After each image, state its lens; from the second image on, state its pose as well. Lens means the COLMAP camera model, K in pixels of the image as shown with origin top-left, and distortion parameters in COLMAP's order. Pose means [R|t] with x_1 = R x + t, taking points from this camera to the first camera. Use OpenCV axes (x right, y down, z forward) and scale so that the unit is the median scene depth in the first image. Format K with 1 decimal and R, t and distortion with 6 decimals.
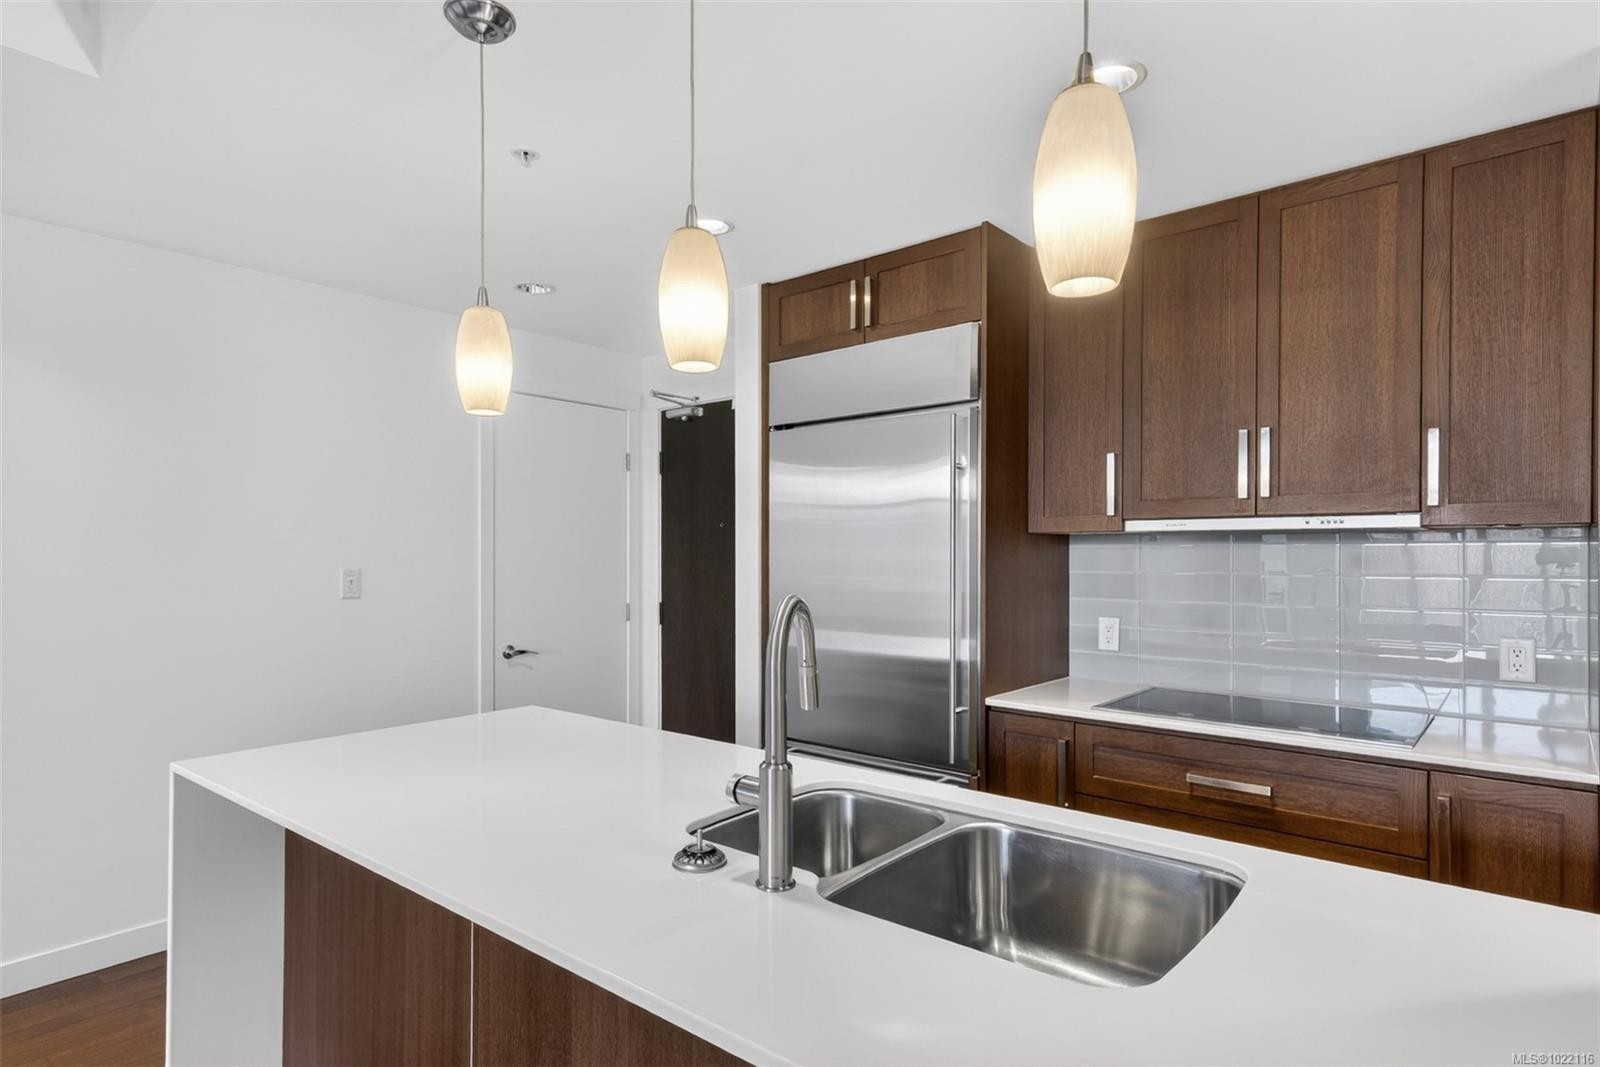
lens RADIAL K [[873.8, 0, 789.6], [0, 873.8, 555.2], [0, 0, 1]] dist [0.033895, -0.004231]
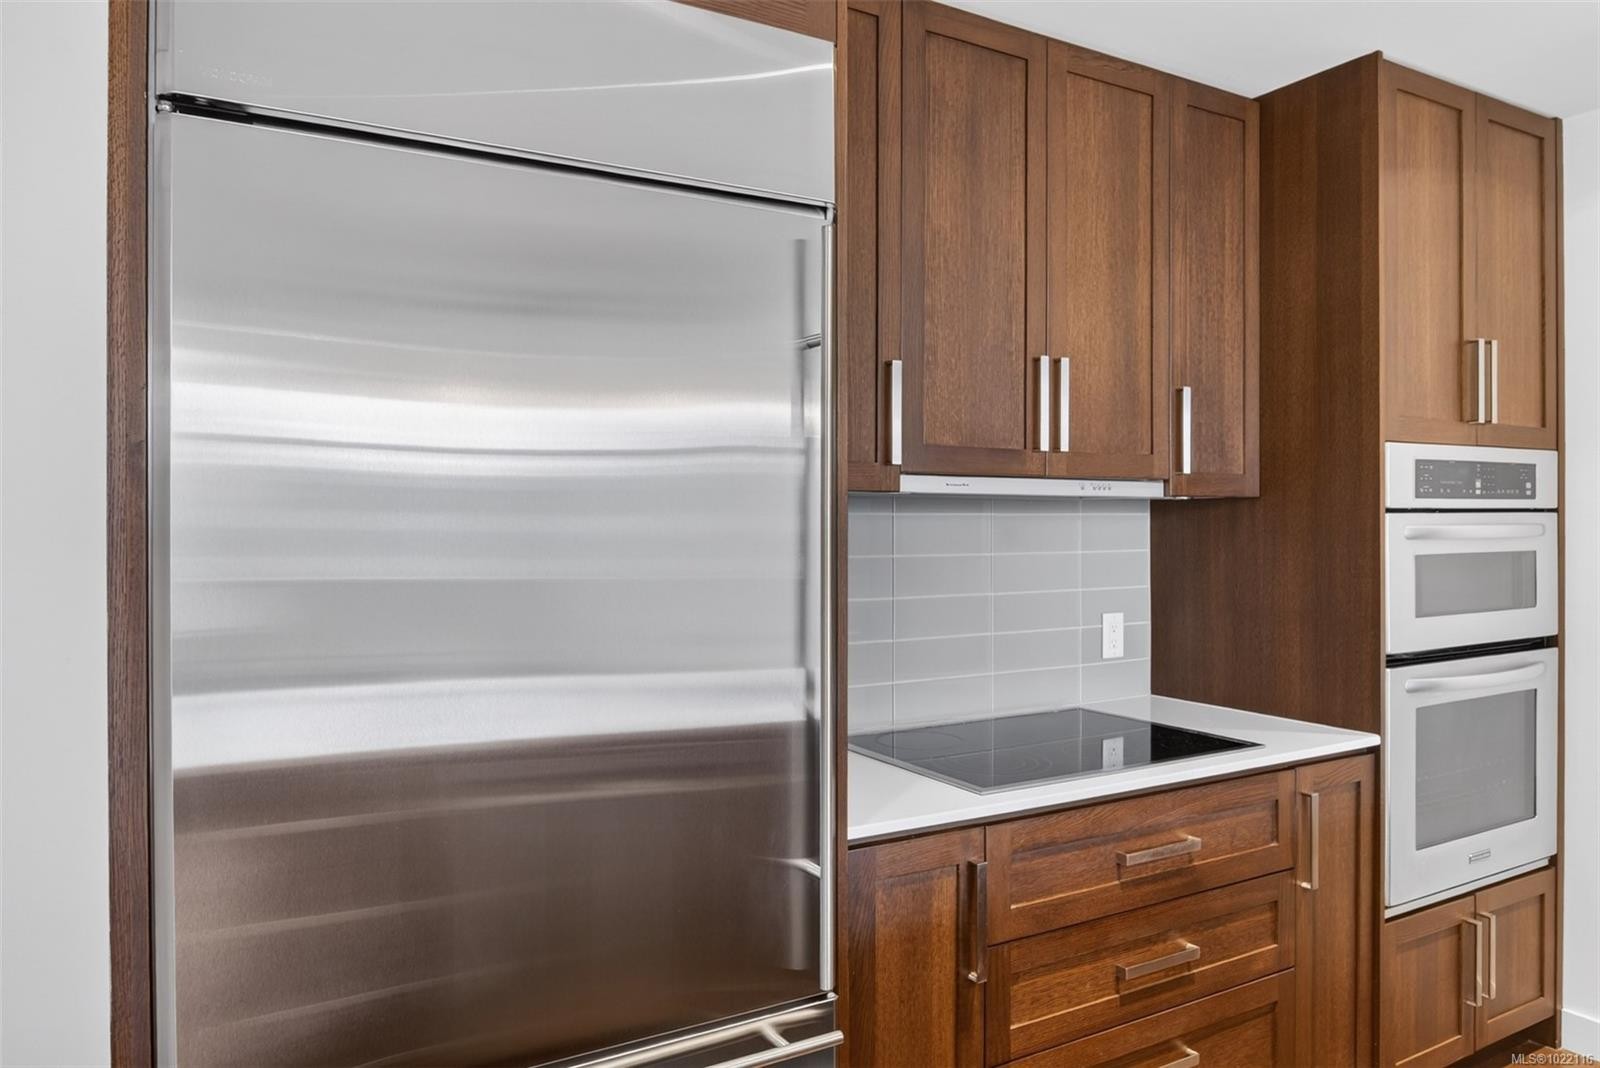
lens RADIAL K [[1093.2, 0, 802.8], [0, 1093.2, 527.1], [0, 0, 1]] dist [0.008048, -0.004527]
pose [[0.309793, -0.009060, 0.950761, -0.388189], [0.001331, 0.999958, 0.009096, -0.010907], [-0.950803, -0.001552, 0.309792, 0.891979]]
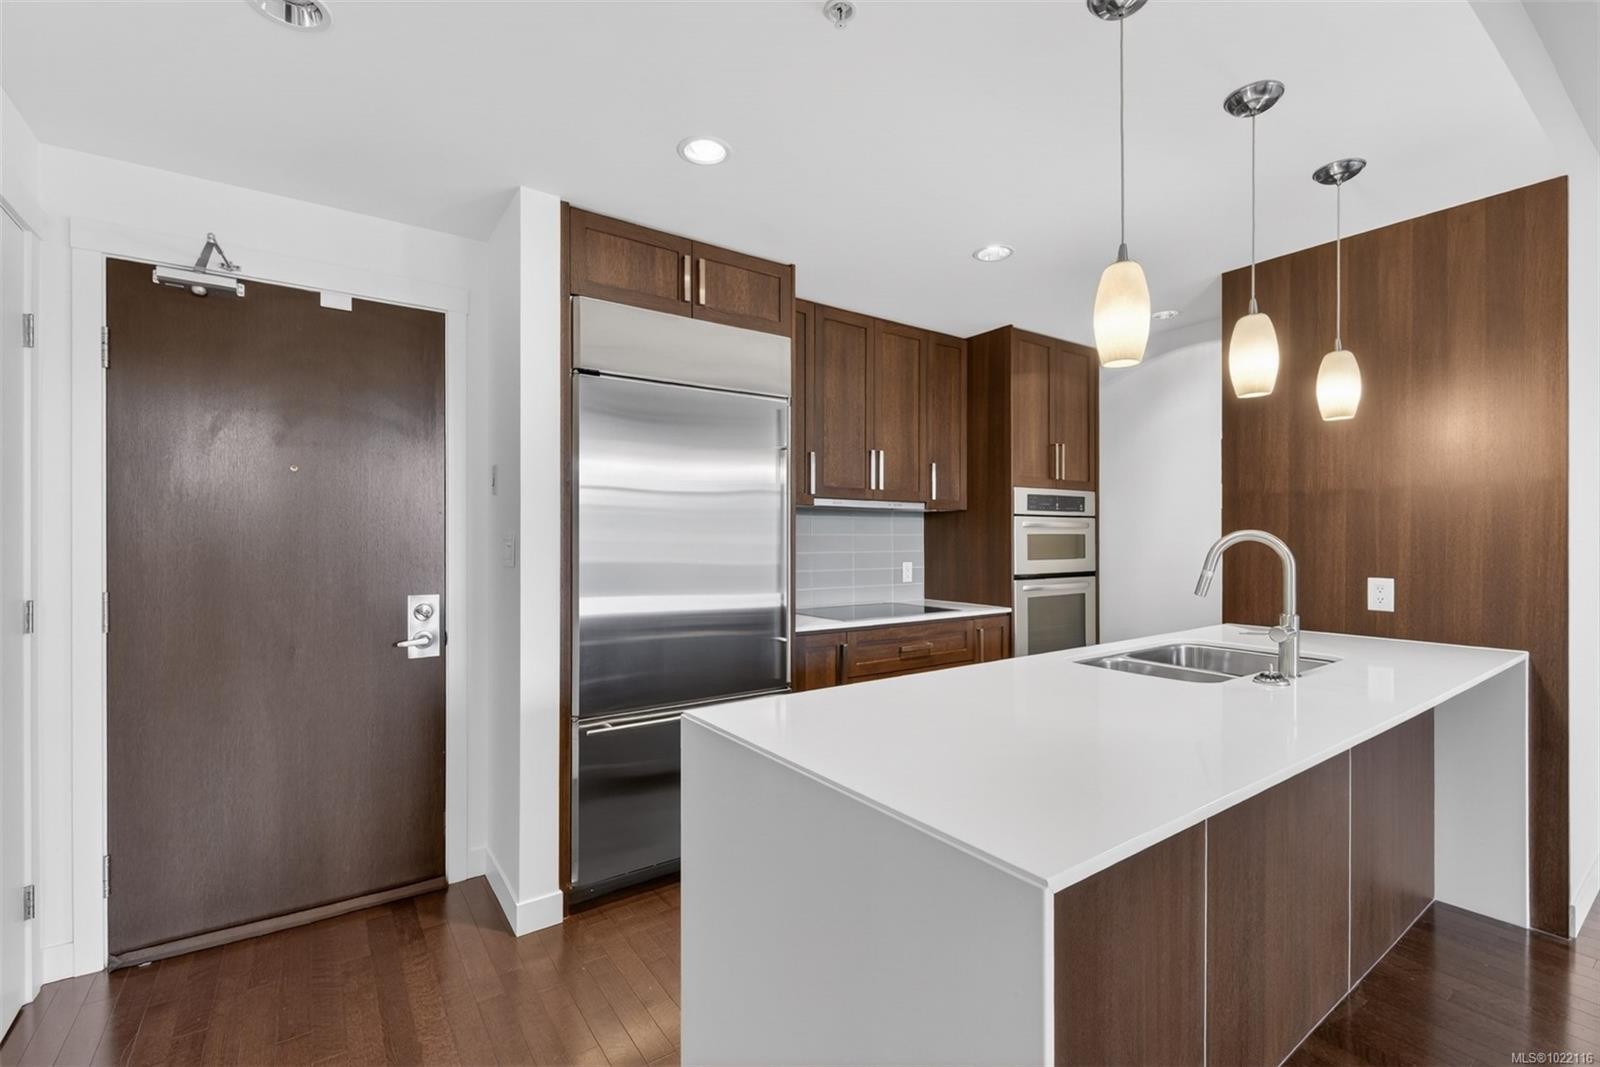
lens RADIAL K [[704.5, 0, 801.0], [0, 704.5, 543.4], [0, 0, 1]] dist [0.014381, -0.005033]
pose [[0.234805, -0.007173, 0.972016, -0.856868], [0.000257, 0.999973, 0.007317, 0.031156], [-0.972043, -0.001468, 0.234800, 0.794677]]
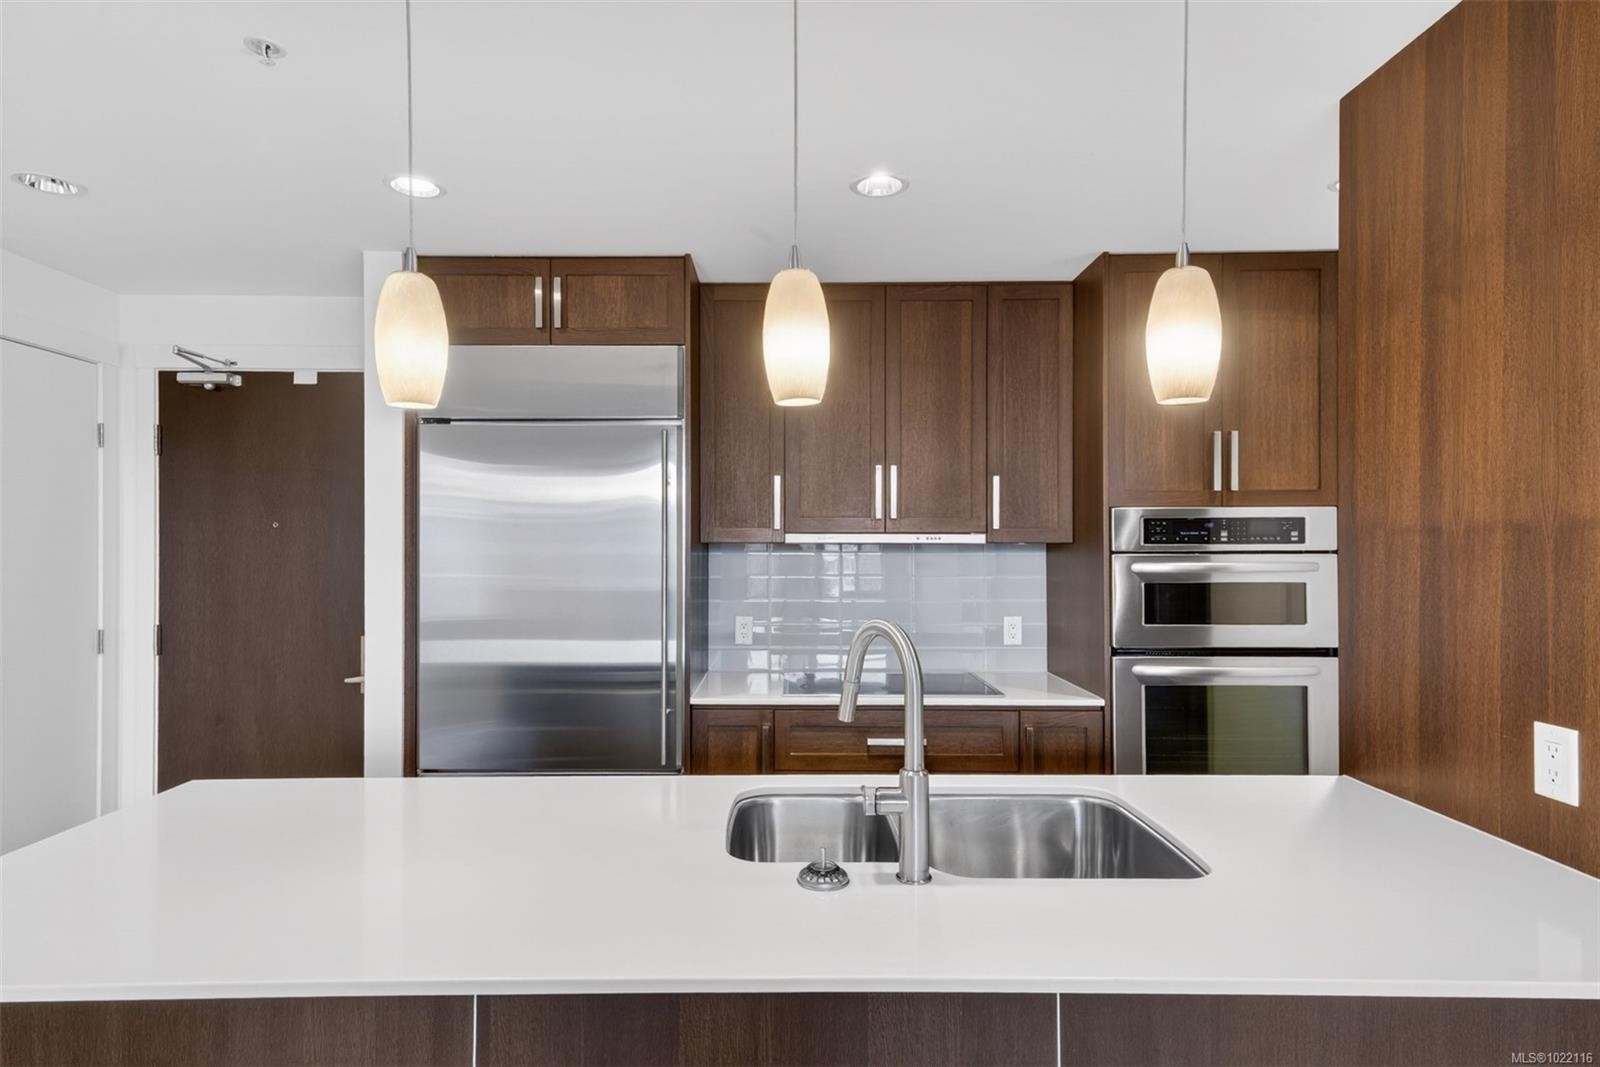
lens RADIAL K [[873.8, 0, 785.3], [0, 873.8, 545.2], [0, 0, 1]] dist [0.033895, -0.004231]
pose [[0.760540, 0.000963, 0.649290, -0.408212], [0.000122, 0.999999, -0.001626, -0.023355], [-0.649291, 0.001316, 0.760539, 0.116453]]
